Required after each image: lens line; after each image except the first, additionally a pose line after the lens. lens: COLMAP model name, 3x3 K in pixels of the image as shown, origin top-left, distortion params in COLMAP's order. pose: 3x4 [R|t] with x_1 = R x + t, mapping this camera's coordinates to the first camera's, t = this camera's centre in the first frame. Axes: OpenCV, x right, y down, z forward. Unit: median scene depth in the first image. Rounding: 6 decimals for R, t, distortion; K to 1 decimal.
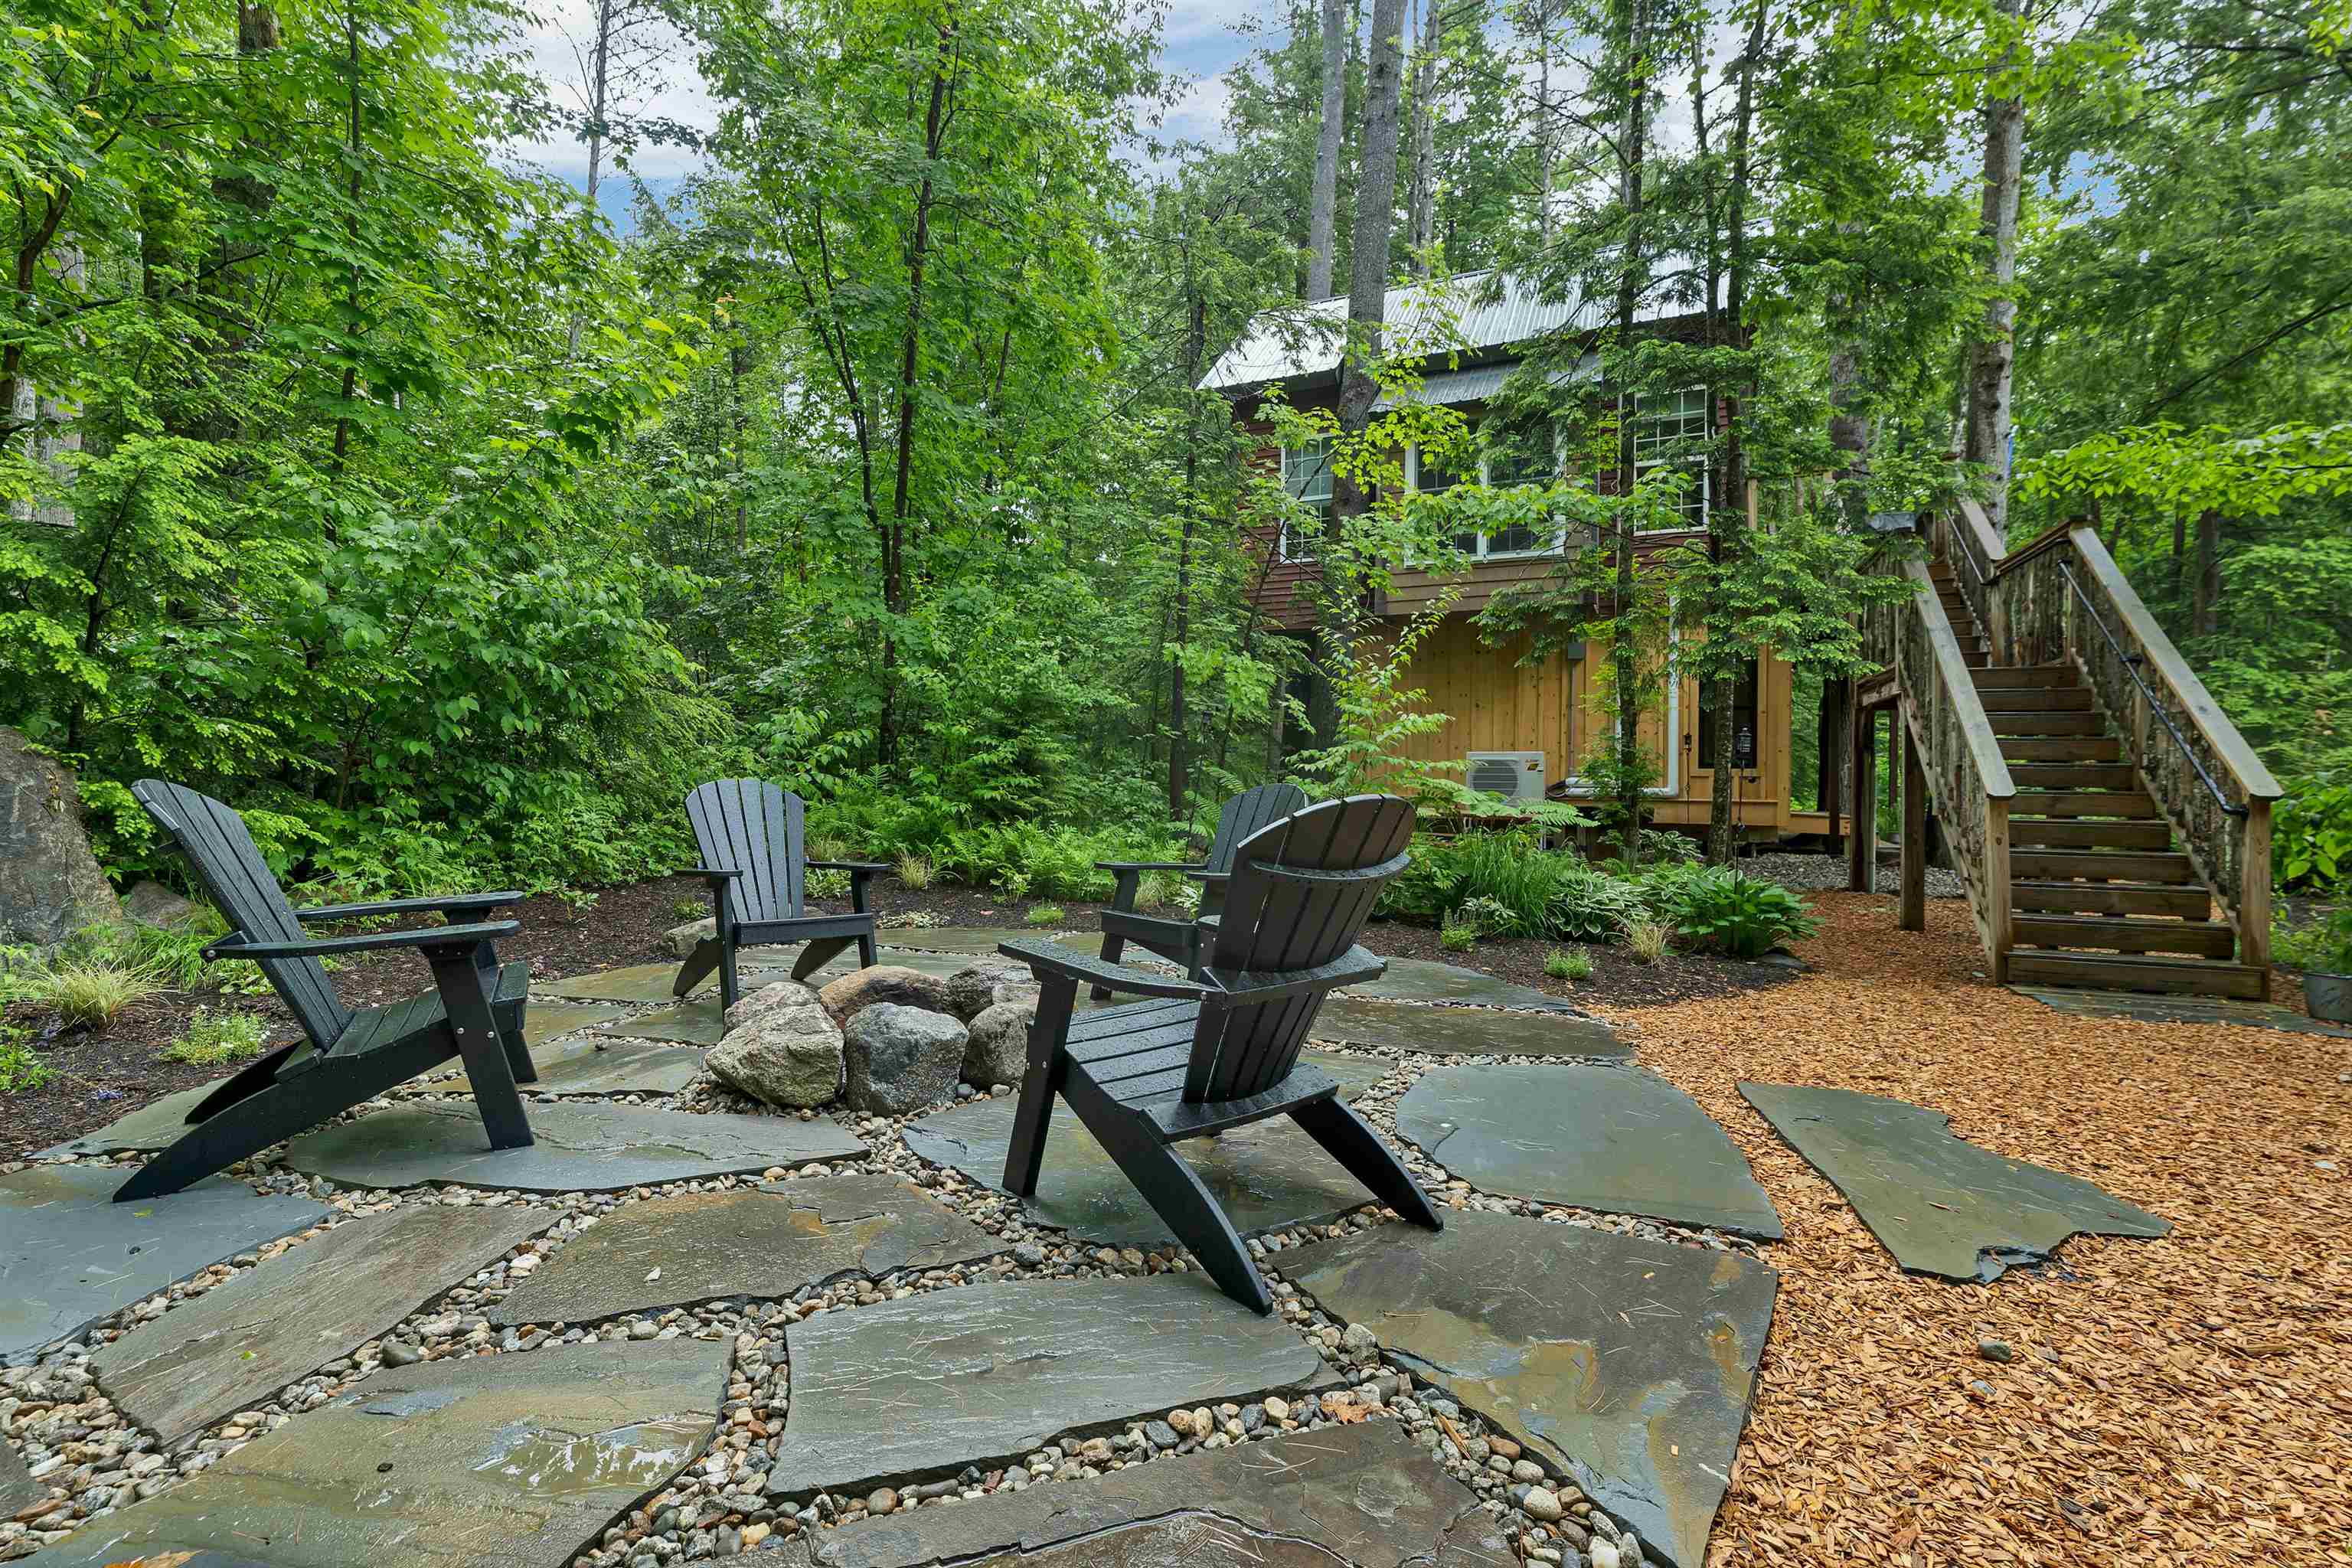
lens RADIAL K [[1052.6, 0, 1176.0], [0, 1052.6, 784.0], [0, 0, 1]] dist [0.002220, -0.000485]
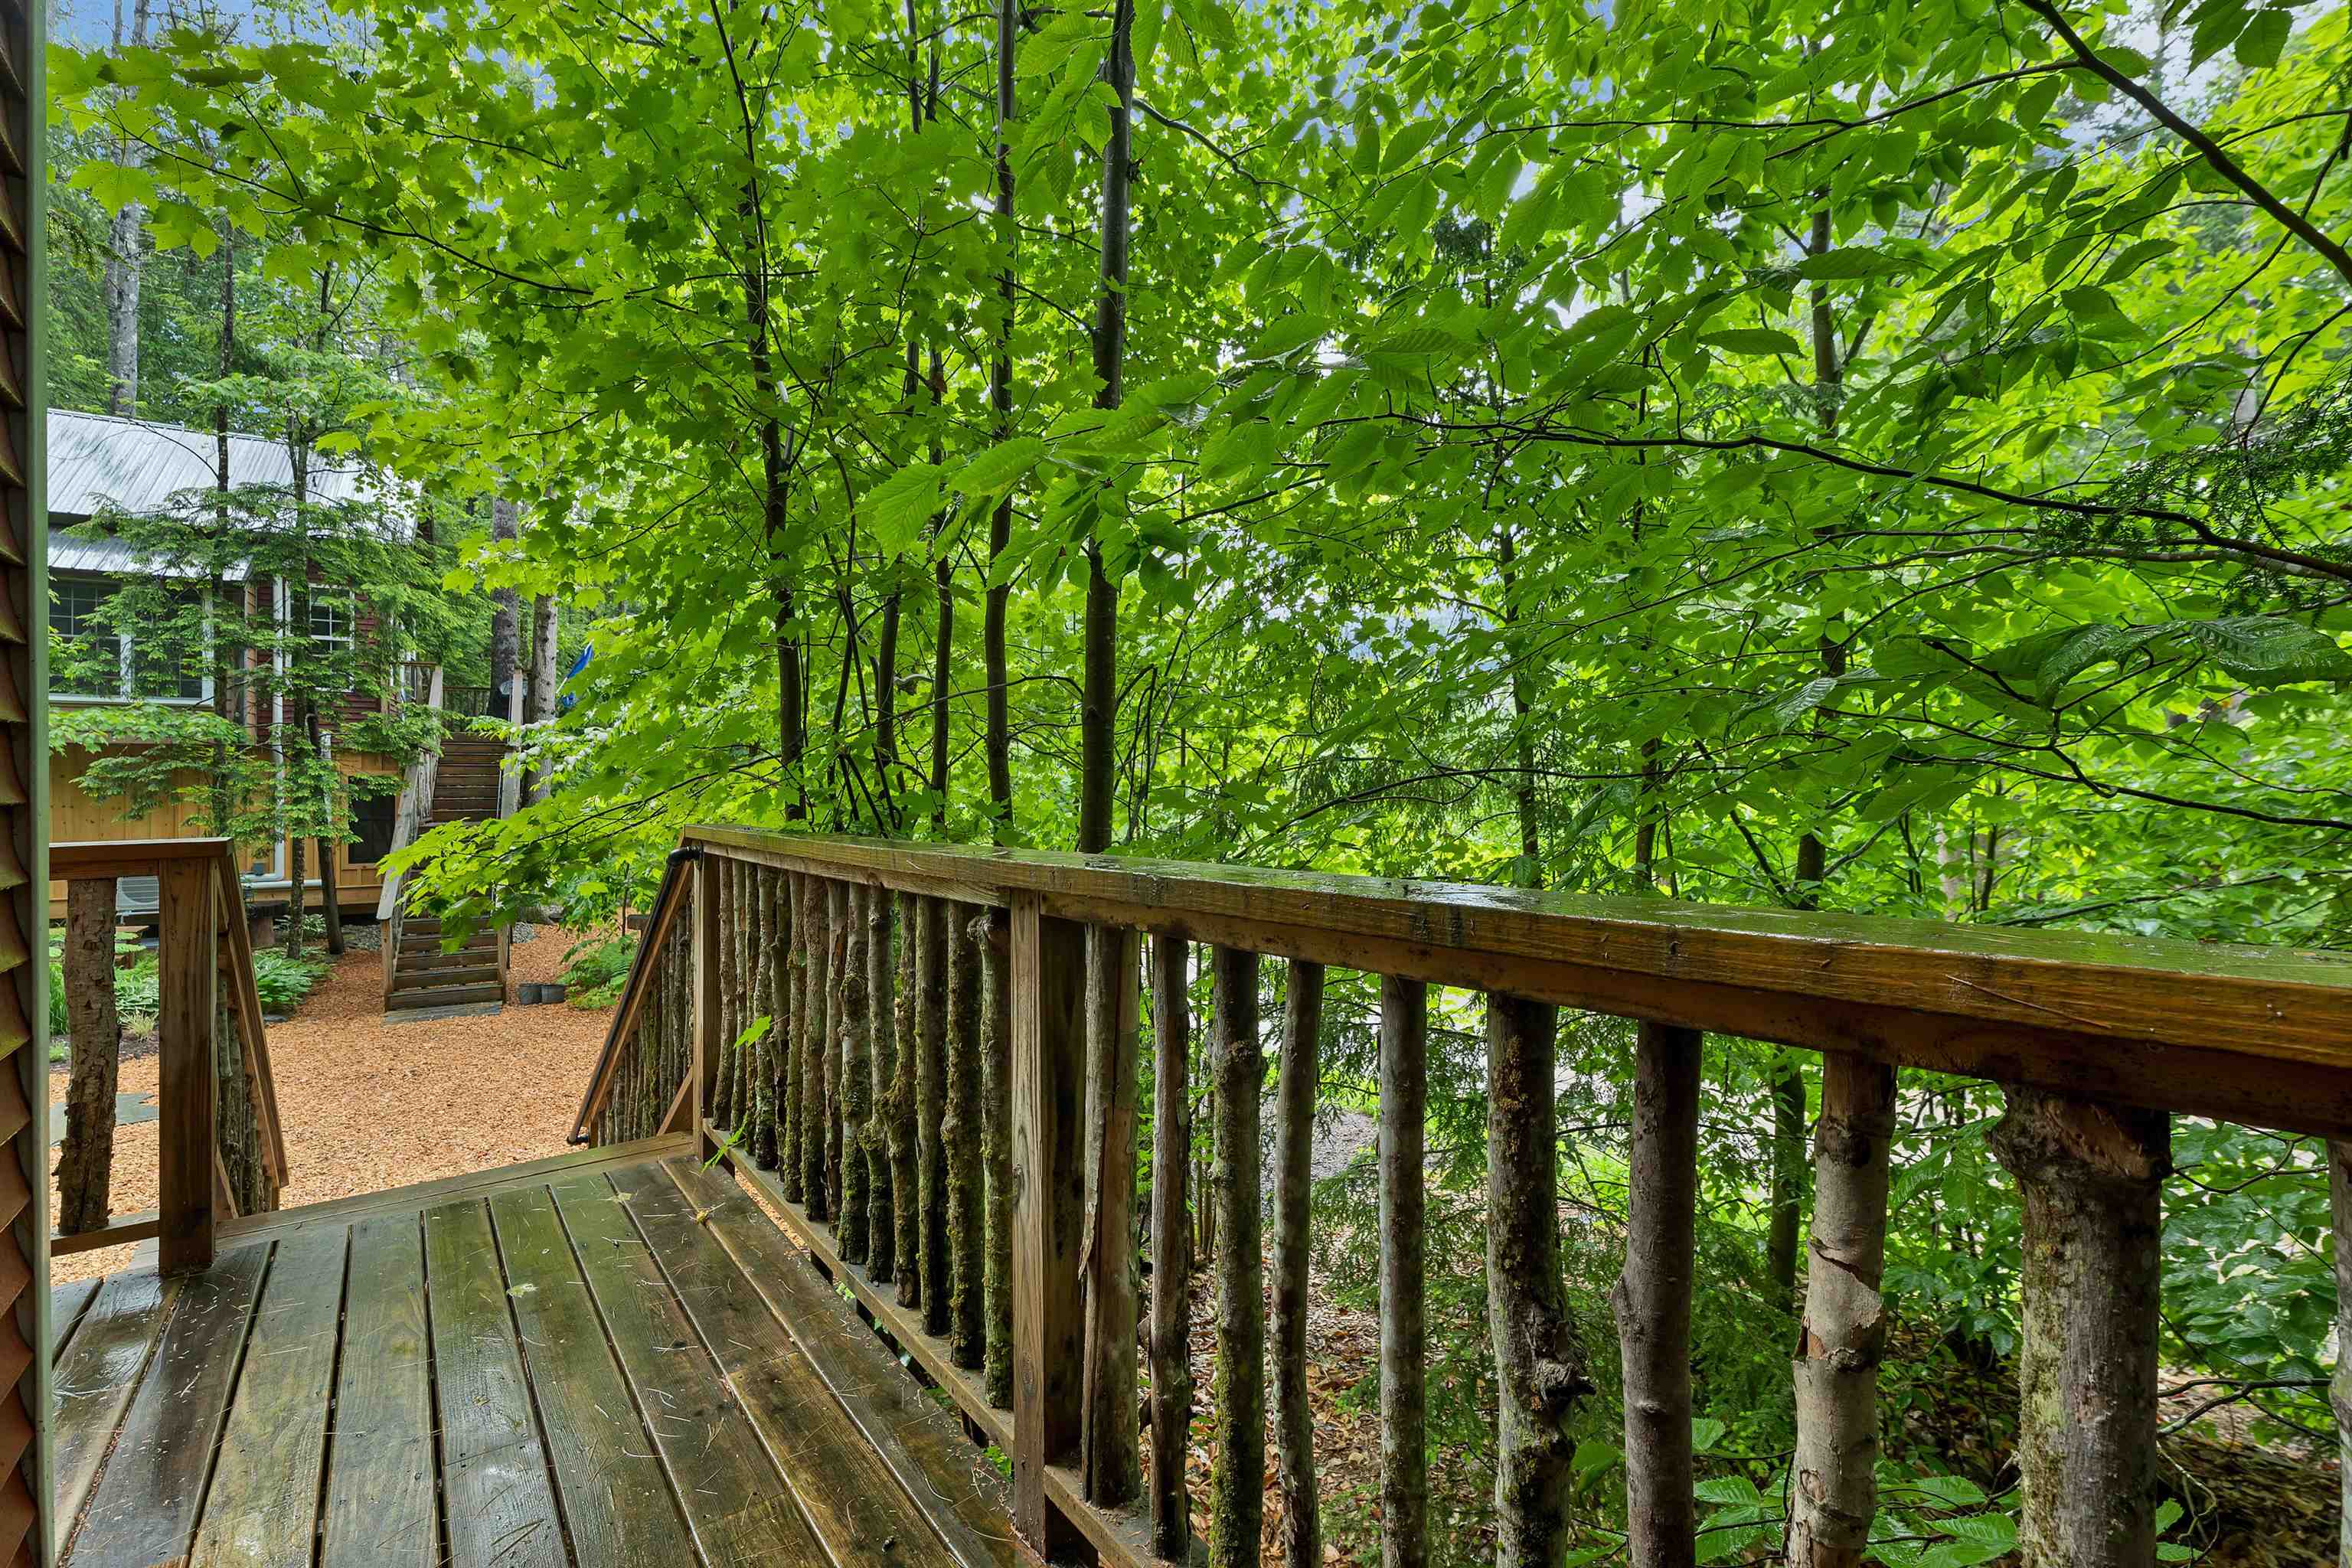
lens RADIAL K [[1015.2, 0, 1176.0], [0, 1015.2, 784.0], [0, 0, 1]] dist [-0.000565, -0.000471]
pose [[0.573796, -0.010993, 0.818924, 0.112369], [0.009462, 0.999932, 0.006794, -0.410591], [-0.818944, 0.003850, 0.573861, -2.246716]]
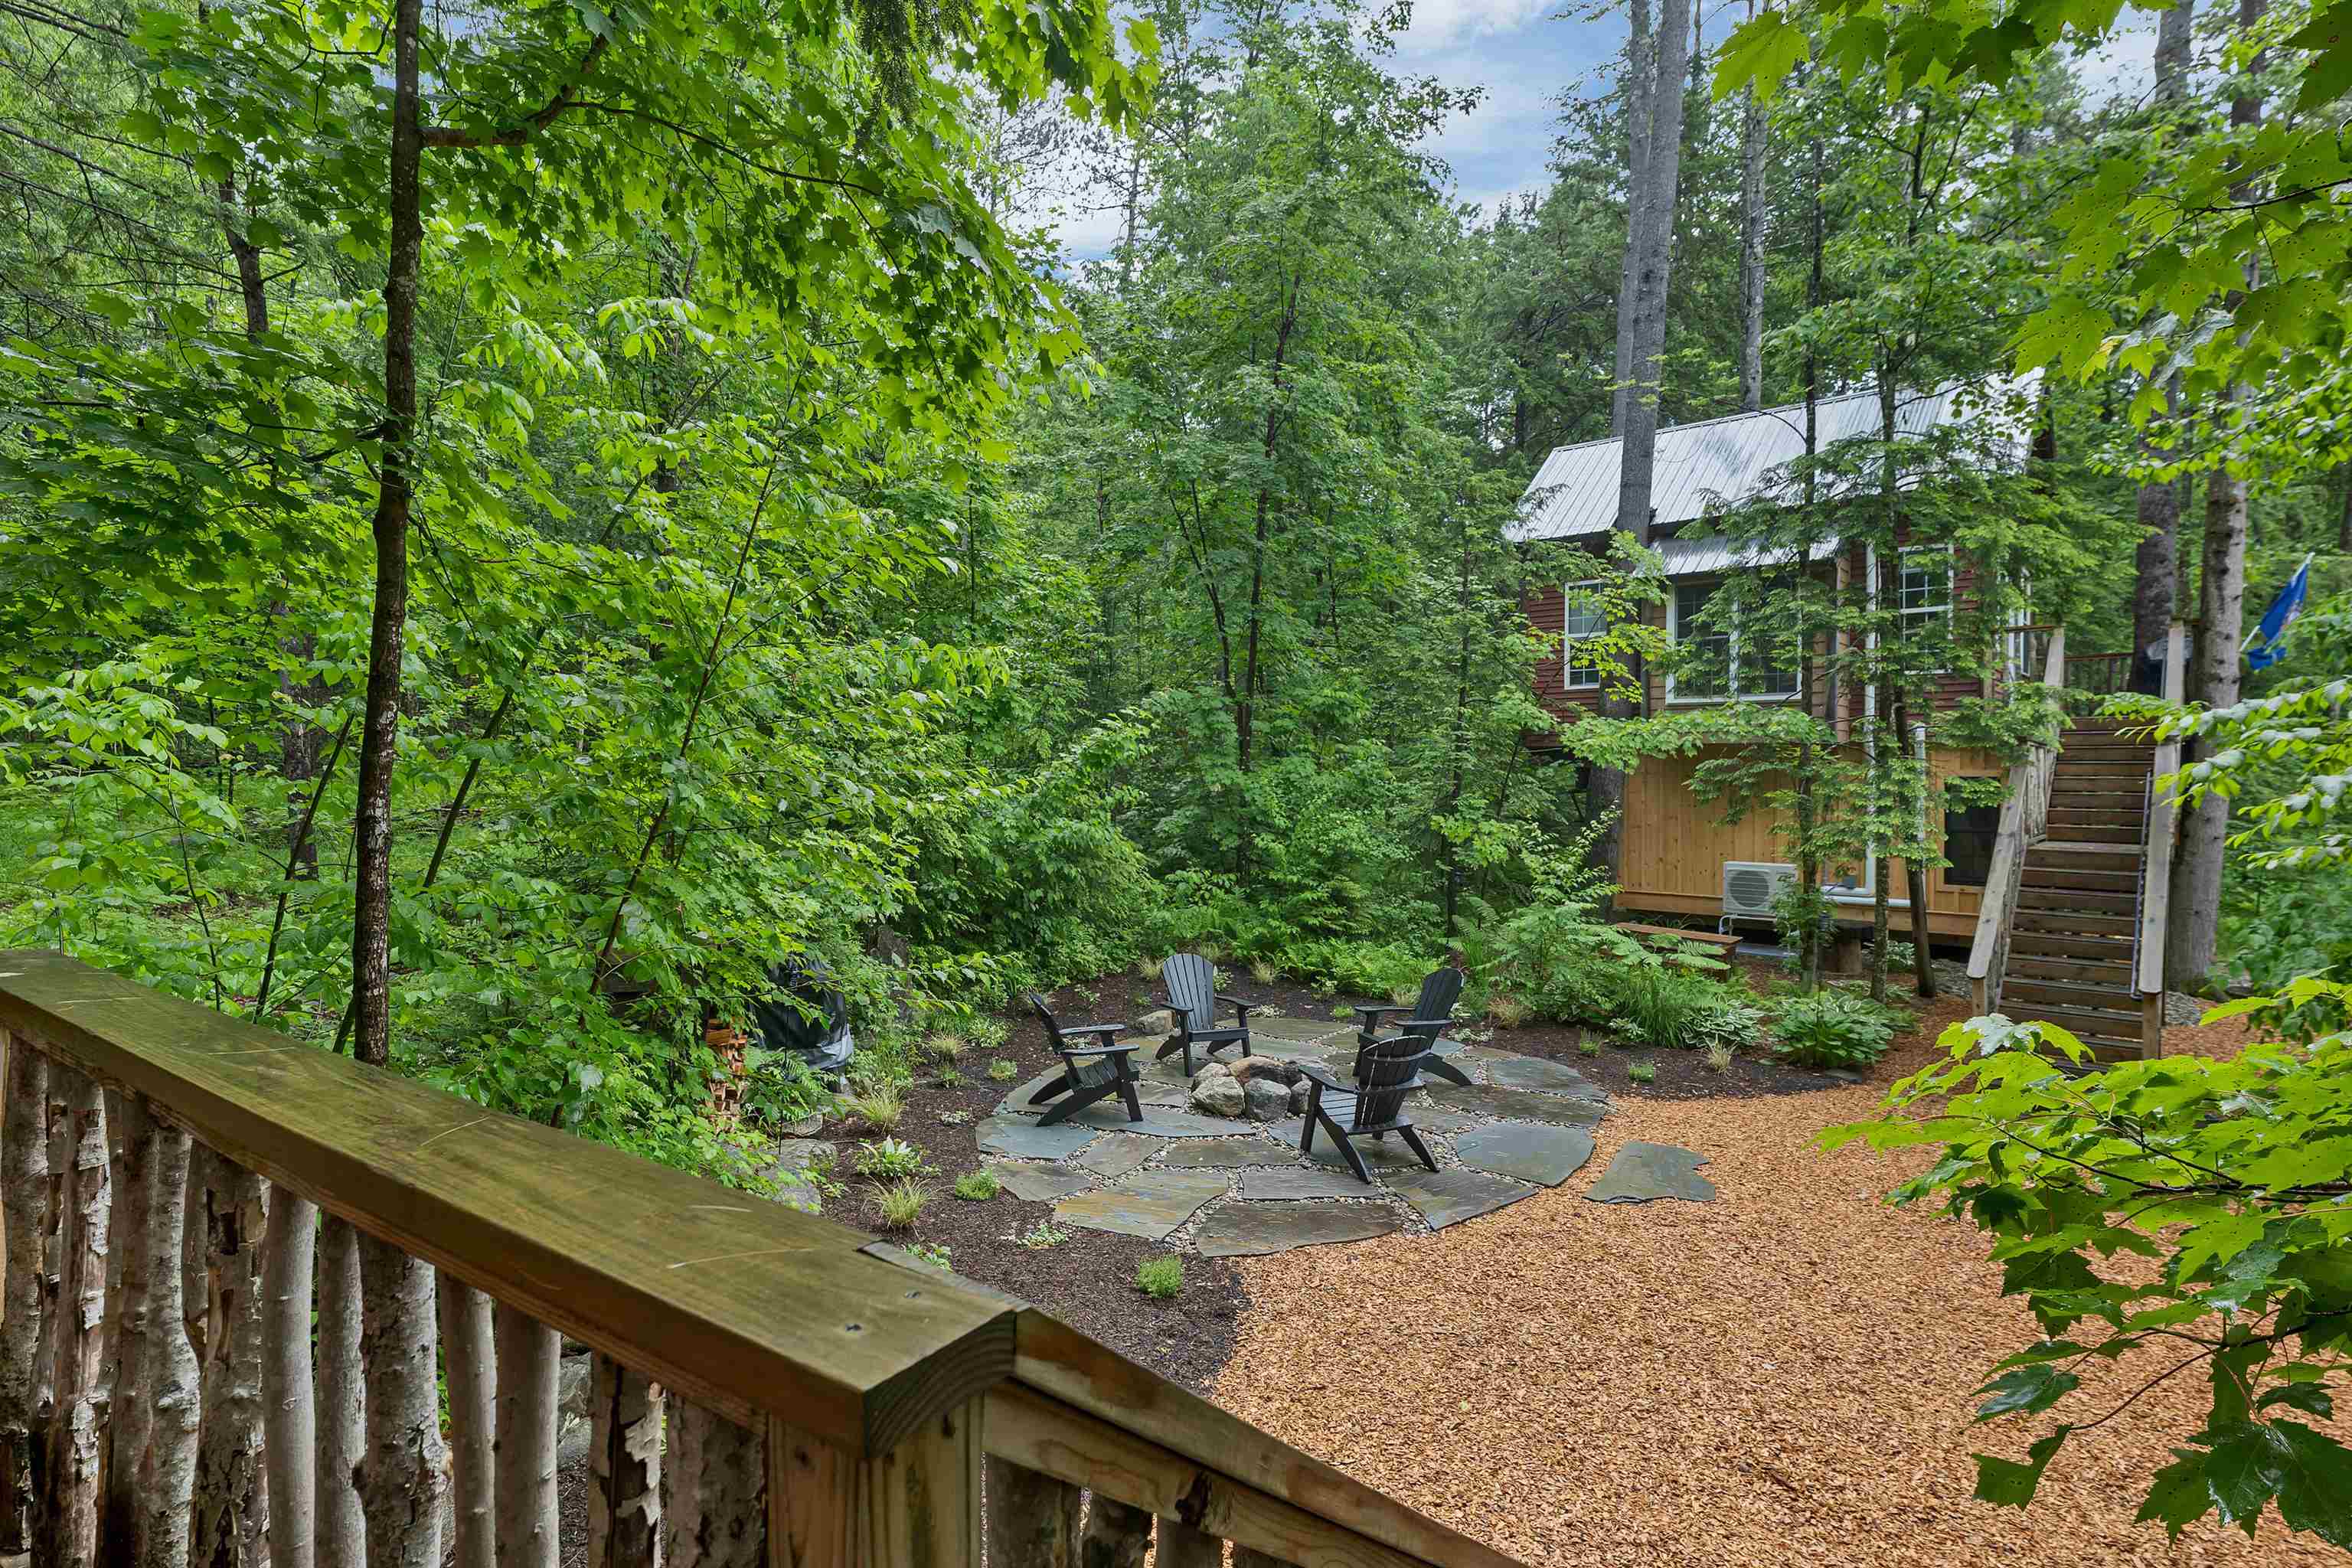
lens RADIAL K [[1187.5, 0, 1170.0], [0, 1187.5, 778.2], [0, 0, 1]] dist [0.002940, 0.000792]
pose [[0.951351, -0.003956, -0.308085, 0.359841], [0.004160, 0.999991, 0.000008, -0.457249], [0.308082, -0.001289, 0.951359, -1.586153]]
